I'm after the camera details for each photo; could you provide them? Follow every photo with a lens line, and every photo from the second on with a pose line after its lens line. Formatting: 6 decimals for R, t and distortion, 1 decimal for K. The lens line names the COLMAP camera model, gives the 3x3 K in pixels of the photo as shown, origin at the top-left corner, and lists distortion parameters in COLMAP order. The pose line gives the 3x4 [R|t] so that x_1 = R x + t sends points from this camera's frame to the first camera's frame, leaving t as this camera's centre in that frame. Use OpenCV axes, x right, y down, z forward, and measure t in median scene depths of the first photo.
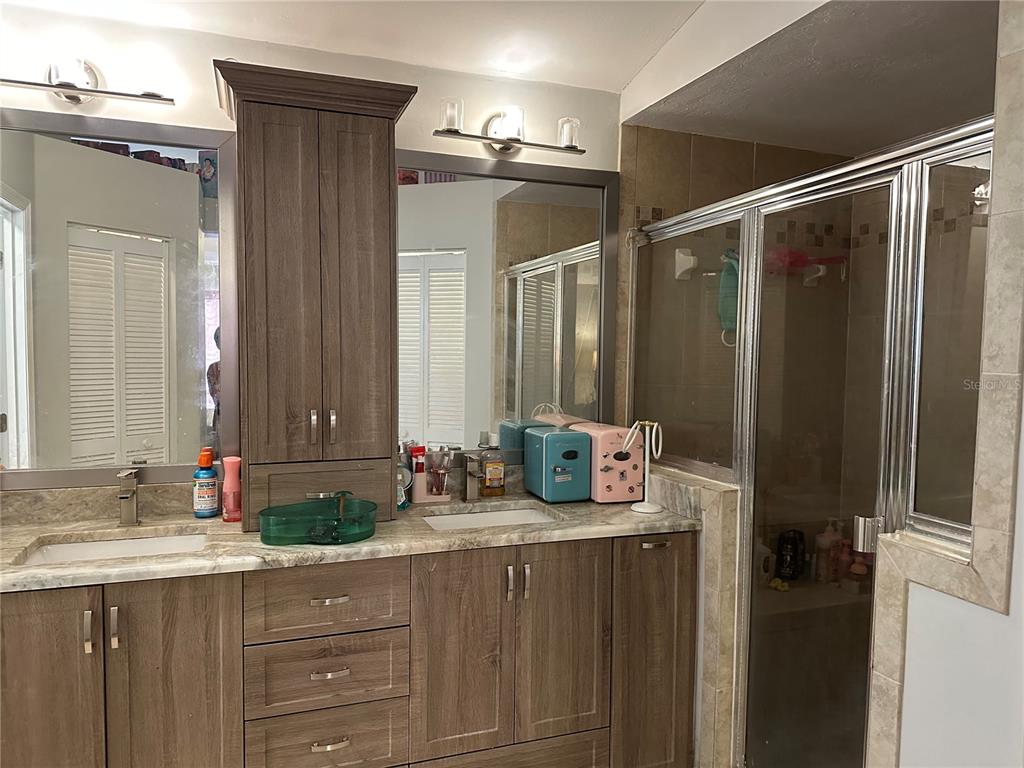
lens RADIAL K [[714.6, 0, 513.8], [0, 714.6, 386.7], [0, 0, 1]] dist [0.060064, -0.104776]
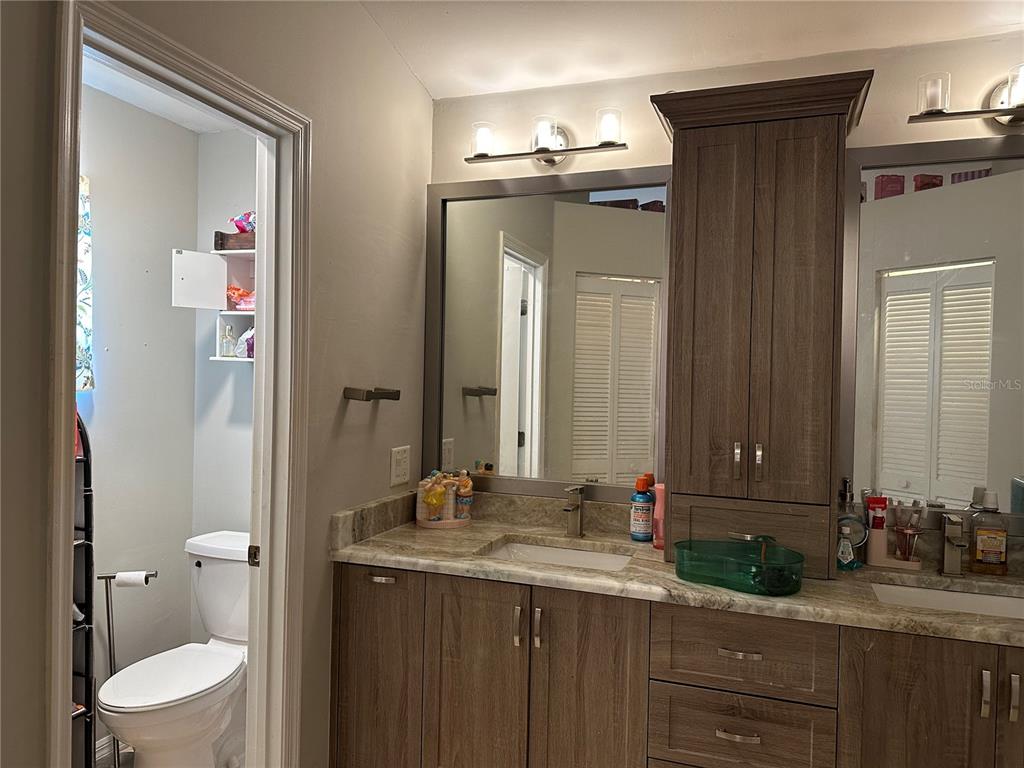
lens RADIAL K [[711.0, 0, 512.9], [0, 711.0, 387.3], [0, 0, 1]] dist [0.074852, -0.104846]
pose [[0.760291, 0.014906, -0.649411, 0.098559], [-0.048682, 0.998233, -0.034081, 0.006985], [0.647755, 0.057526, 0.759673, 0.102410]]
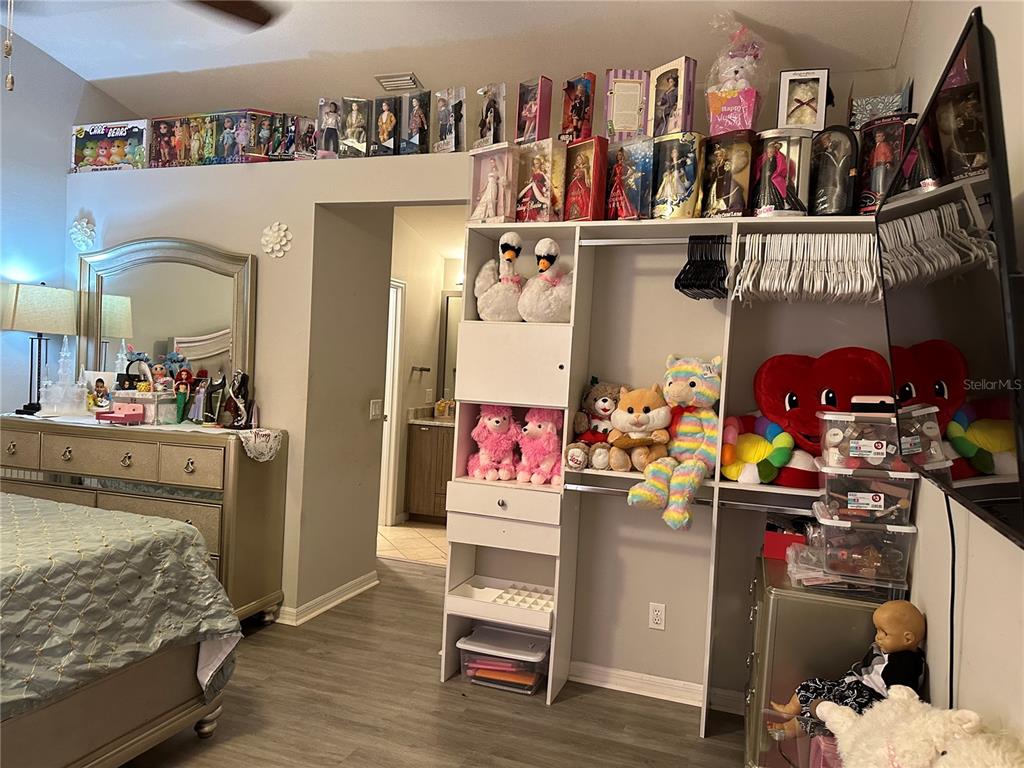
lens RADIAL K [[711.0, 0, 512.9], [0, 711.0, 387.3], [0, 0, 1]] dist [0.074852, -0.104846]
pose [[0.764690, 0.049922, -0.642462, 1.555882], [-0.078893, 0.996747, -0.016451, 0.089687], [0.639551, 0.063265, 0.766141, -1.346349]]
